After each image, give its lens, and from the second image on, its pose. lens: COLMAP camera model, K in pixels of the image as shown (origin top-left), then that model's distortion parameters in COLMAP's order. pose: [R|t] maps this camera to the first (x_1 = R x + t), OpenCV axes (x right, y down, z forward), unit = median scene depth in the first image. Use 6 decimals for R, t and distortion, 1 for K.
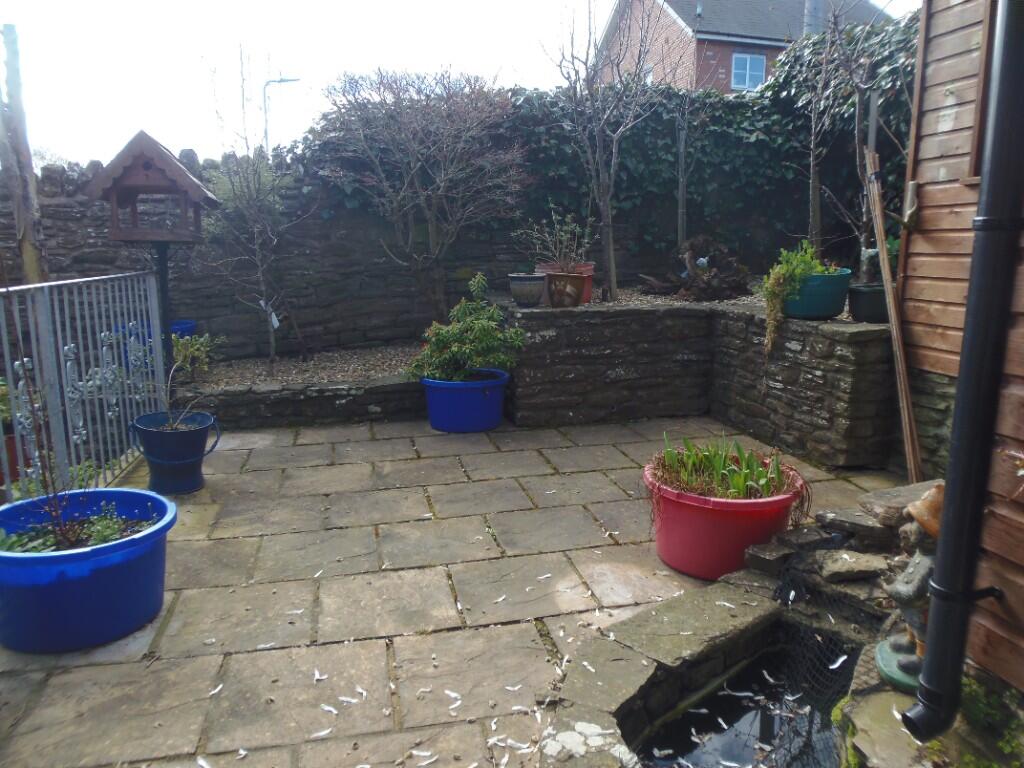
lens RADIAL K [[736.4, 0, 524.7], [0, 736.4, 381.1], [0, 0, 1]] dist [-0.006830, -0.024186]
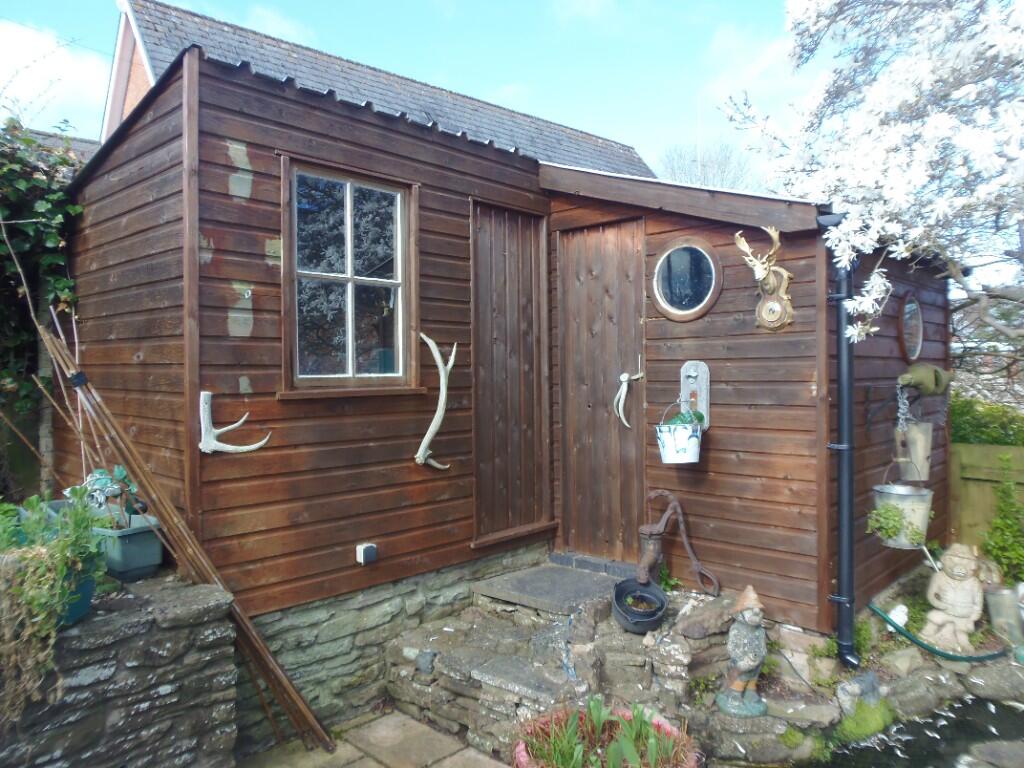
lens RADIAL K [[736.4, 0, 524.7], [0, 736.4, 381.1], [0, 0, 1]] dist [-0.006830, -0.024186]
pose [[-0.551673, -0.004500, 0.834048, -0.234272], [0.158911, 0.981101, 0.110403, -0.239288], [-0.818782, 0.193446, -0.540531, 0.866021]]
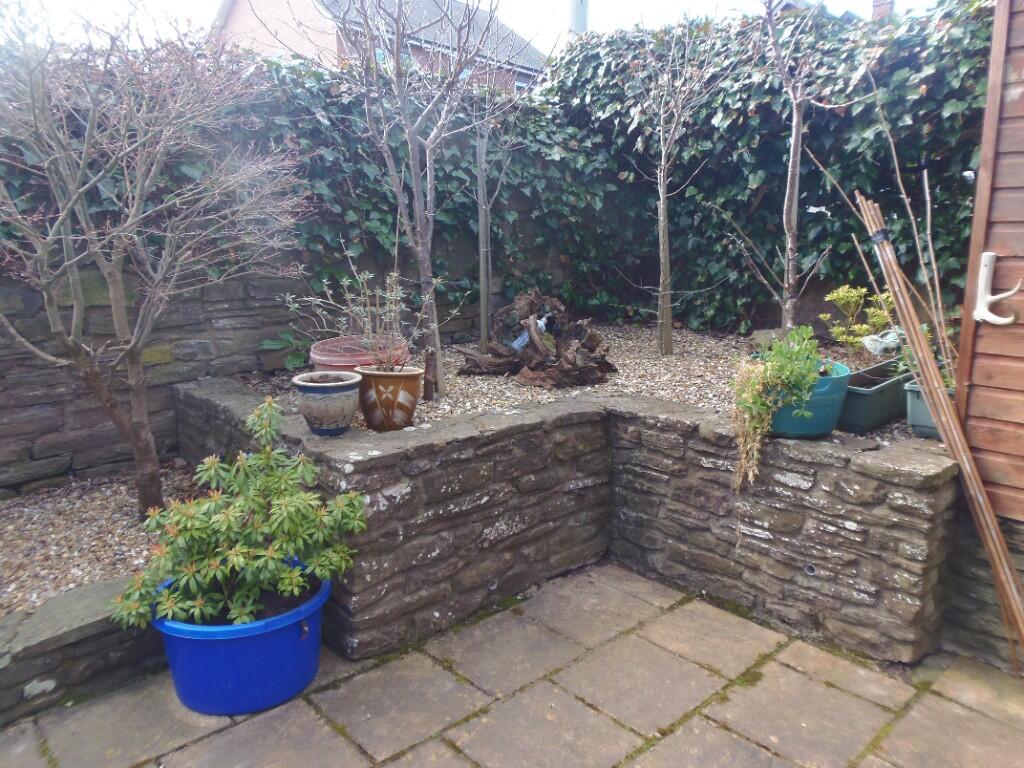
lens RADIAL K [[736.4, 0, 524.7], [0, 736.4, 381.1], [0, 0, 1]] dist [-0.006830, -0.024186]
pose [[0.873216, -0.082494, 0.480300, -0.147497], [0.081591, 0.996405, 0.022800, -0.153461], [-0.480454, 0.019279, 0.876808, 0.459739]]
